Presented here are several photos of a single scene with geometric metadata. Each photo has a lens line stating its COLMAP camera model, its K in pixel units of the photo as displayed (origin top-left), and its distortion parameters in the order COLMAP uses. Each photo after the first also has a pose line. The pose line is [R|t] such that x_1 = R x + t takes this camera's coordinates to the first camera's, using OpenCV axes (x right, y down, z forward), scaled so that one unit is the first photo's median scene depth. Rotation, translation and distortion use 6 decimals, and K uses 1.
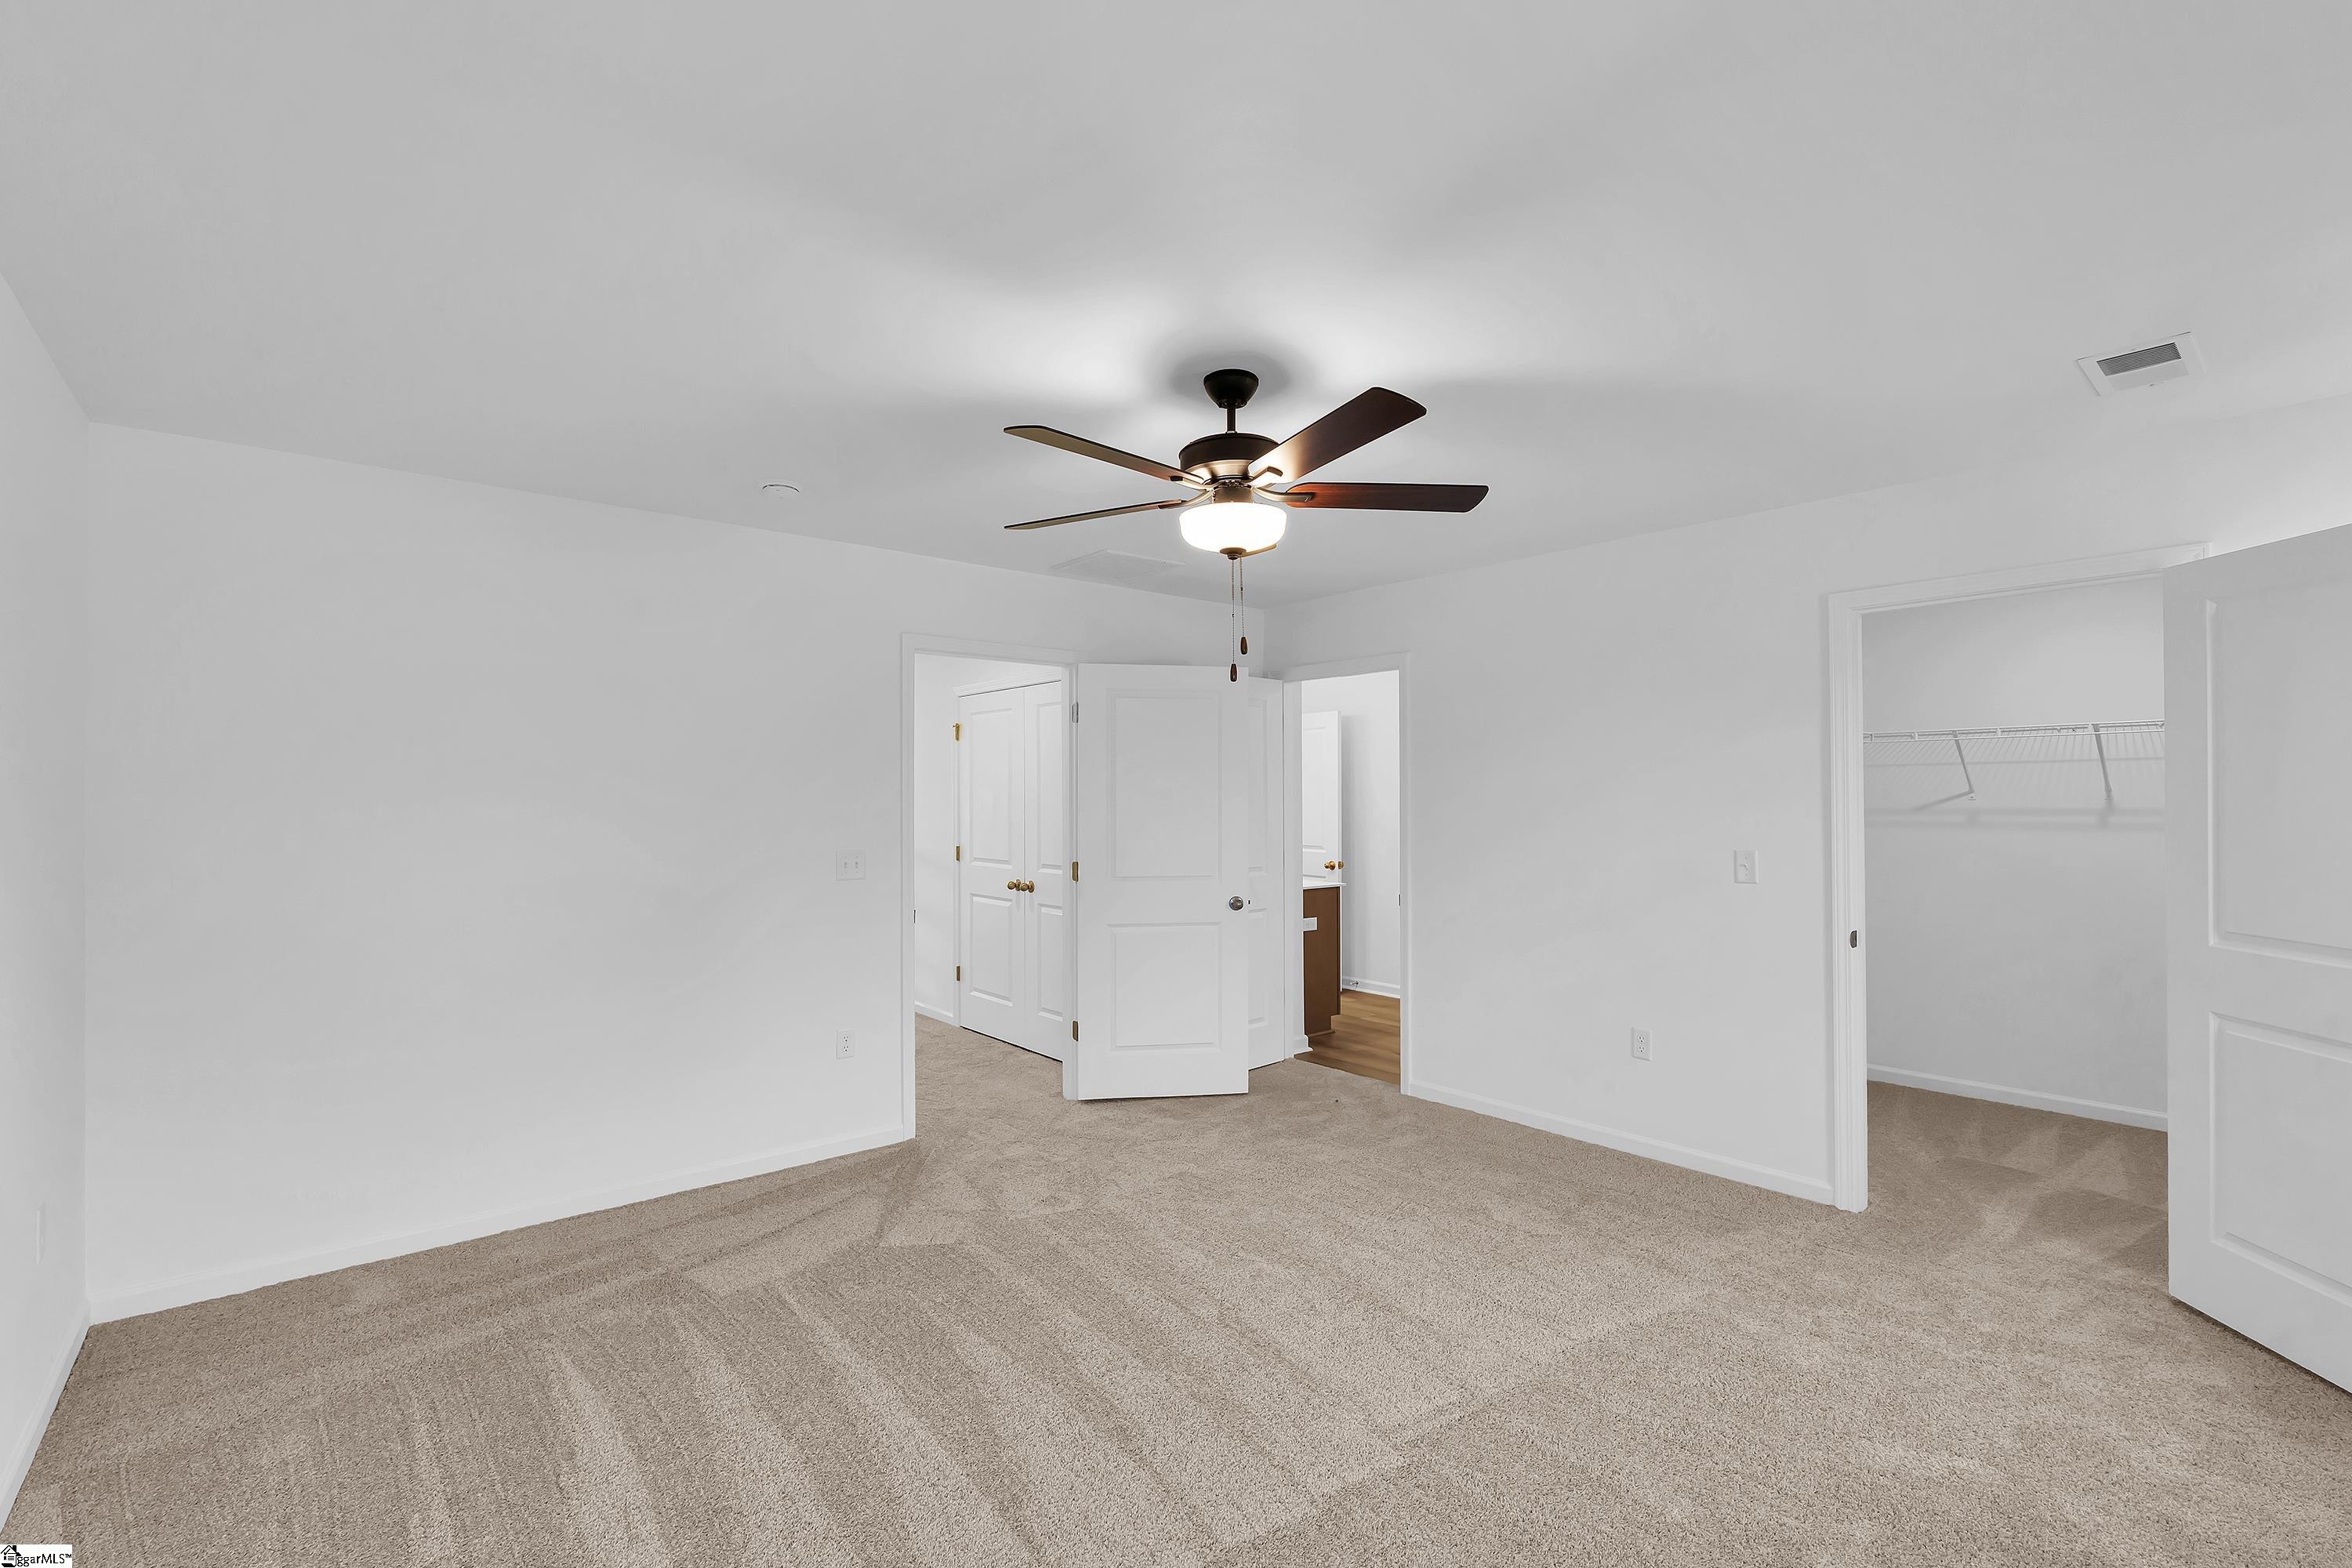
lens RADIAL K [[1033.9, 0, 1180.0], [0, 1033.9, 785.1], [0, 0, 1]] dist [0.000558, -0.000391]
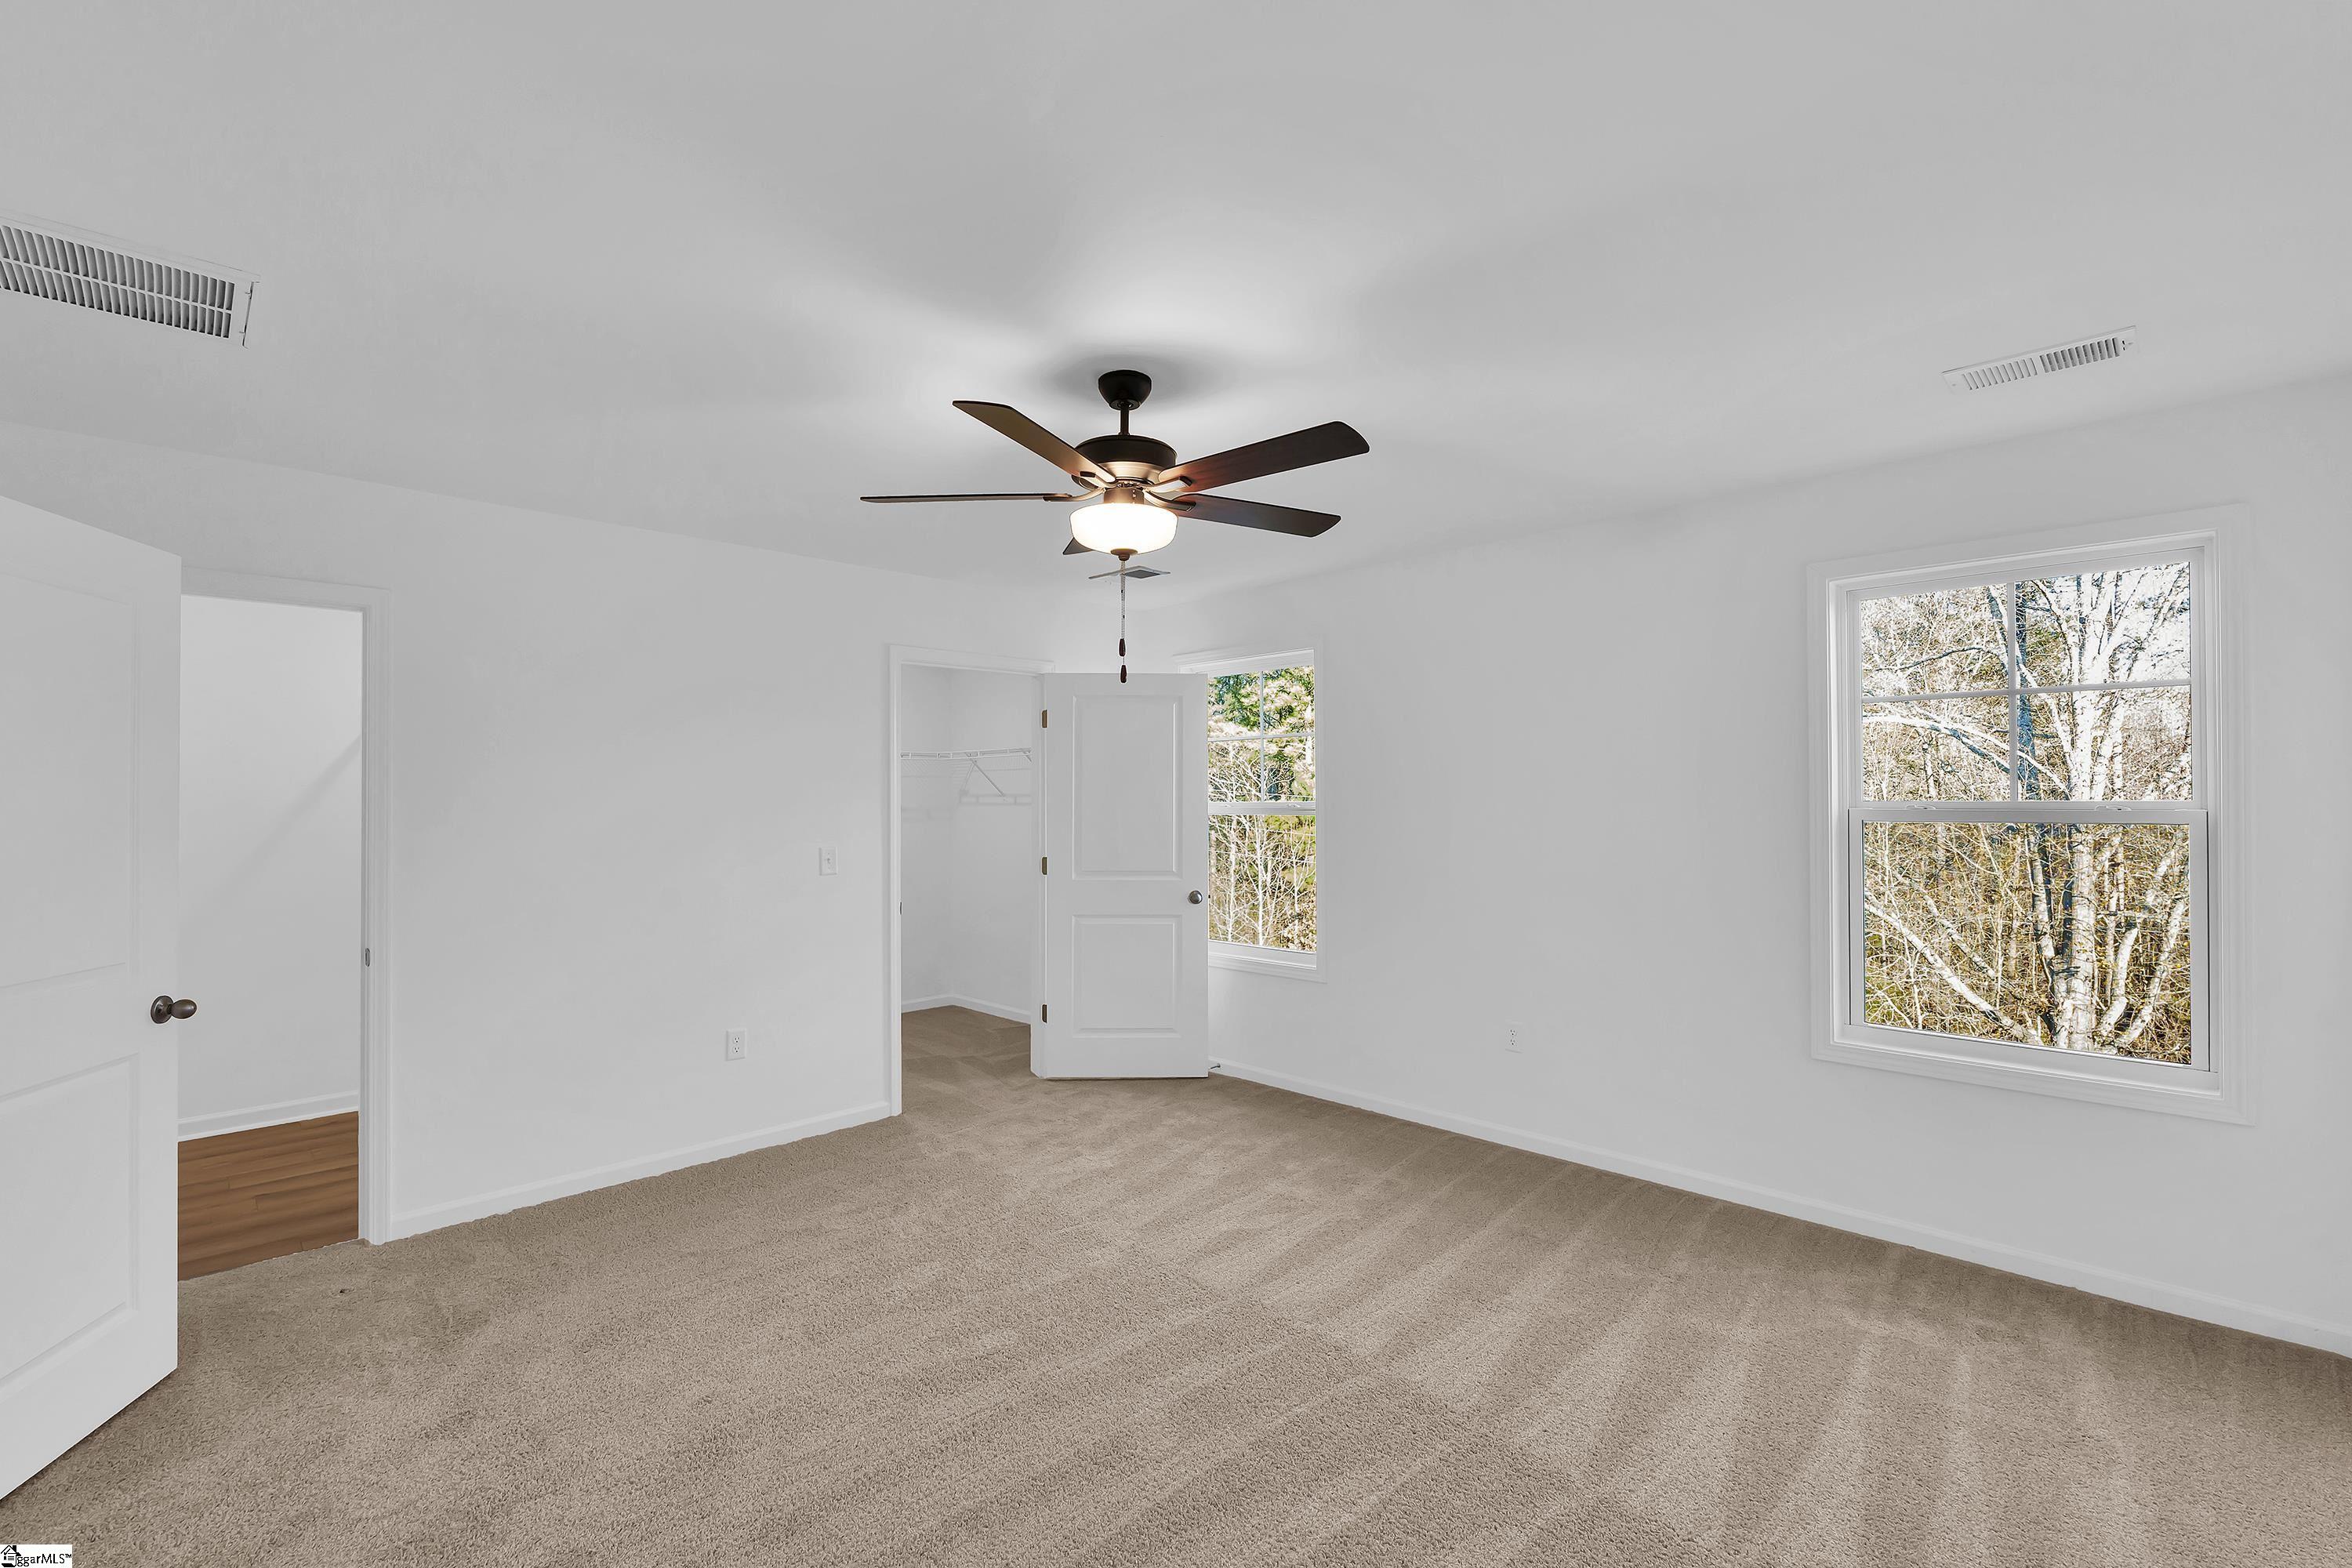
lens RADIAL K [[1033.9, 0, 1173.5], [0, 1033.9, 788.4], [0, 0, 1]] dist [0.000558, -0.000391]
pose [[-0.083985, 0.012732, 0.996386, -0.700315], [-0.009425, 0.999864, -0.013570, 0.010210], [-0.996422, -0.010530, -0.083853, 0.764493]]
